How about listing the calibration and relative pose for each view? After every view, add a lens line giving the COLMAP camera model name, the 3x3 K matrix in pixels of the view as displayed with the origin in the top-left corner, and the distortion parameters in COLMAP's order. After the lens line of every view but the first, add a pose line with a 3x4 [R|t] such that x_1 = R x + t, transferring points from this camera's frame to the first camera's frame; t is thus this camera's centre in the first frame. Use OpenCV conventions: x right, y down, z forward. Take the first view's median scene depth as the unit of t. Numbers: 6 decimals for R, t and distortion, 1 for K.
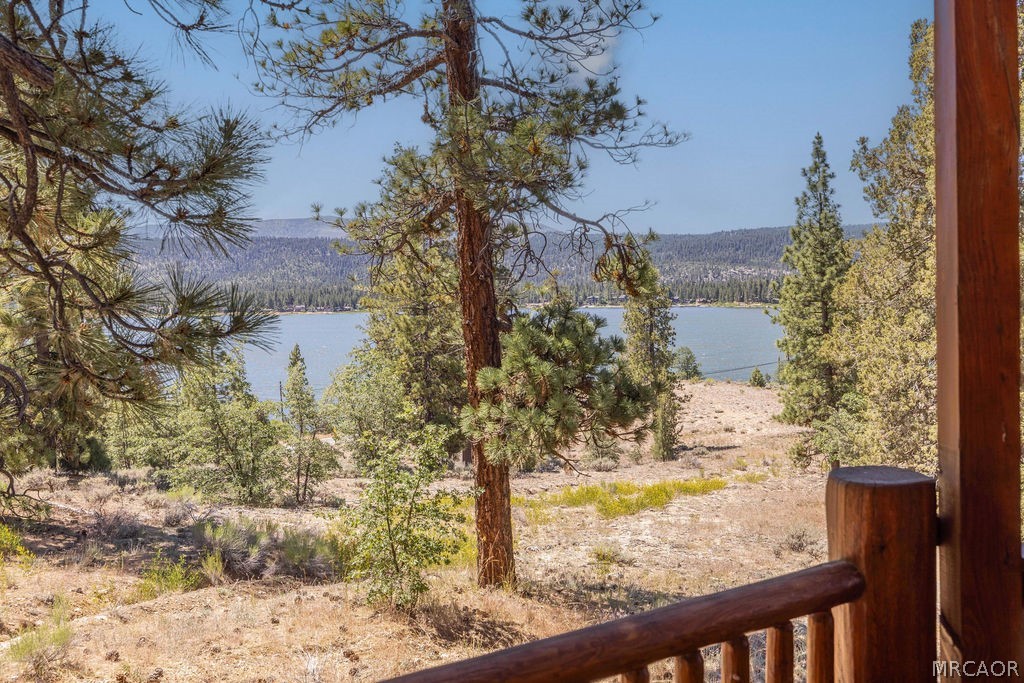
lens RADIAL K [[1034.2, 0, 514.4], [0, 1034.2, 341.2], [0, 0, 1]] dist [0.006989, 0.000000]
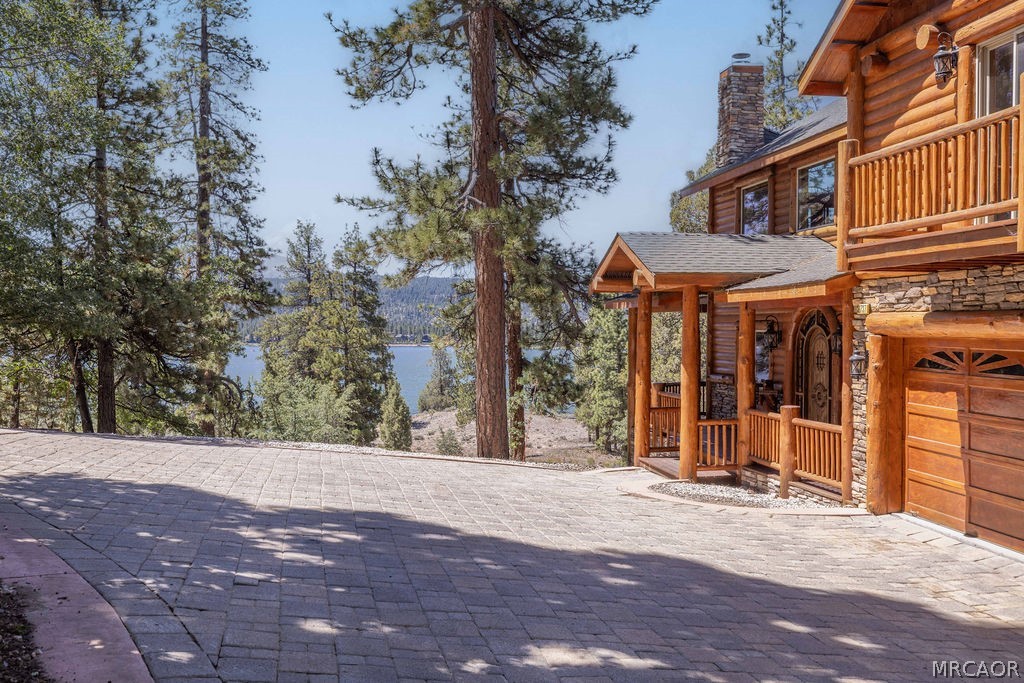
lens RADIAL K [[1034.2, 0, 512.3], [0, 1034.2, 341.2], [0, 0, 1]] dist [0.006989, 0.000000]
pose [[0.973313, 0.019524, 0.228649, -0.266532], [-0.010793, 0.999166, -0.039374, 0.016620], [-0.229227, 0.035855, 0.972712, -0.617023]]
